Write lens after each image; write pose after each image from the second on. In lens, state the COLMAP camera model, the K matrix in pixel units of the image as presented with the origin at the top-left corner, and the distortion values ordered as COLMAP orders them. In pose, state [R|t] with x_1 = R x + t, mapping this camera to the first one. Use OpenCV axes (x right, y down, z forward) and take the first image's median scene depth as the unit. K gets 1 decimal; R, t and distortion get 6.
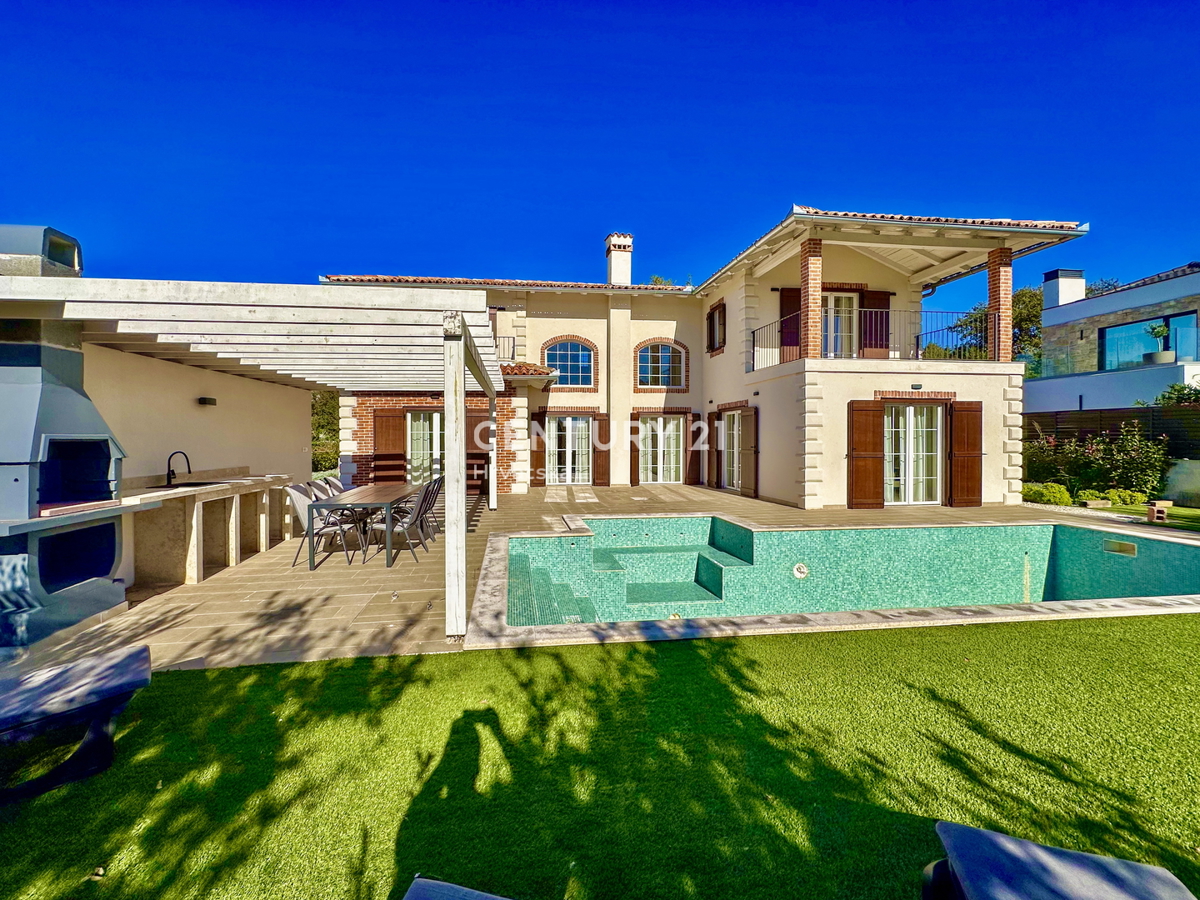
lens RADIAL K [[494.0, 0, 577.8], [0, 494.0, 443.0], [0, 0, 1]] dist [-0.001741, -0.000087]
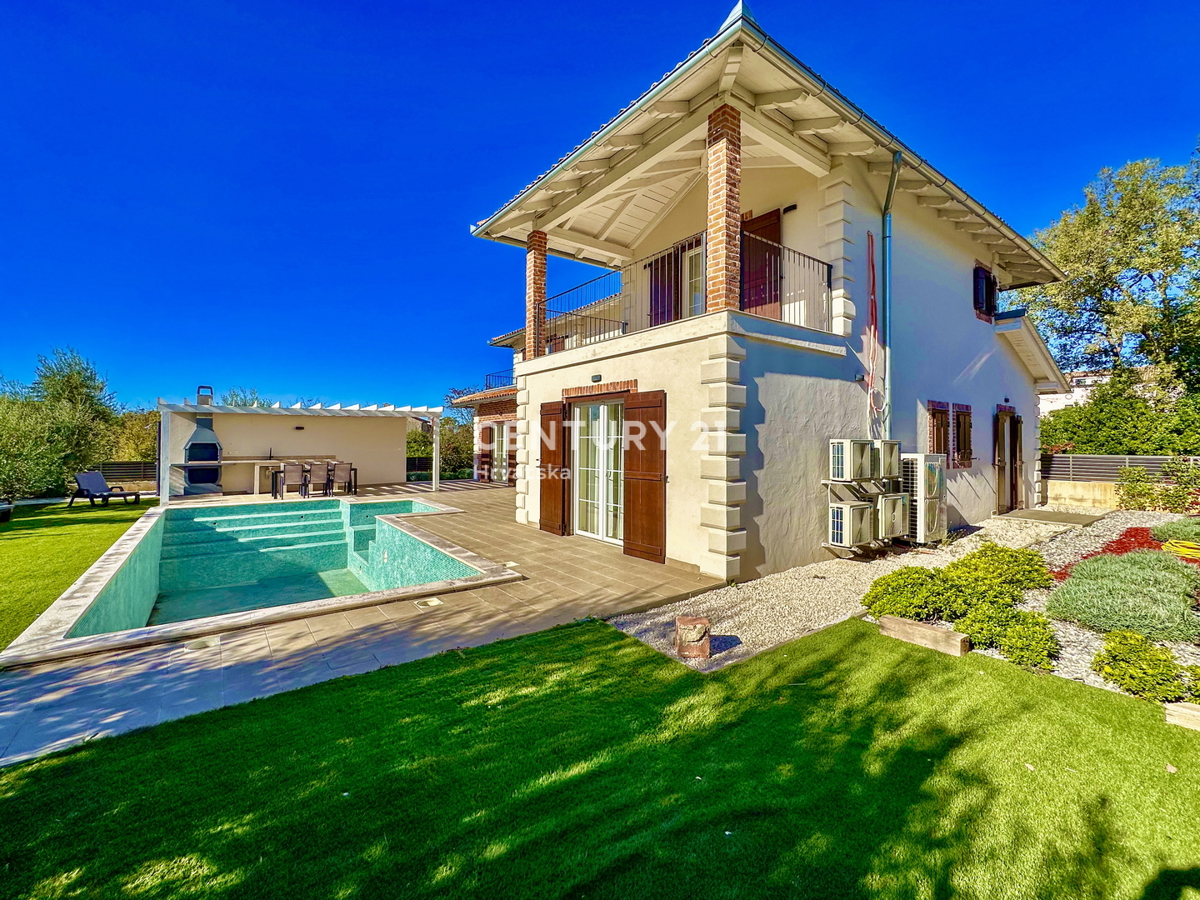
lens RADIAL K [[494.0, 0, 577.8], [0, 494.0, 443.0], [0, 0, 1]] dist [-0.001741, -0.000087]
pose [[0.491202, 0.006697, -0.871020, 1.309801], [-0.015302, 0.999882, -0.000942, -0.016988], [0.870911, 0.013791, 0.491247, 0.615808]]
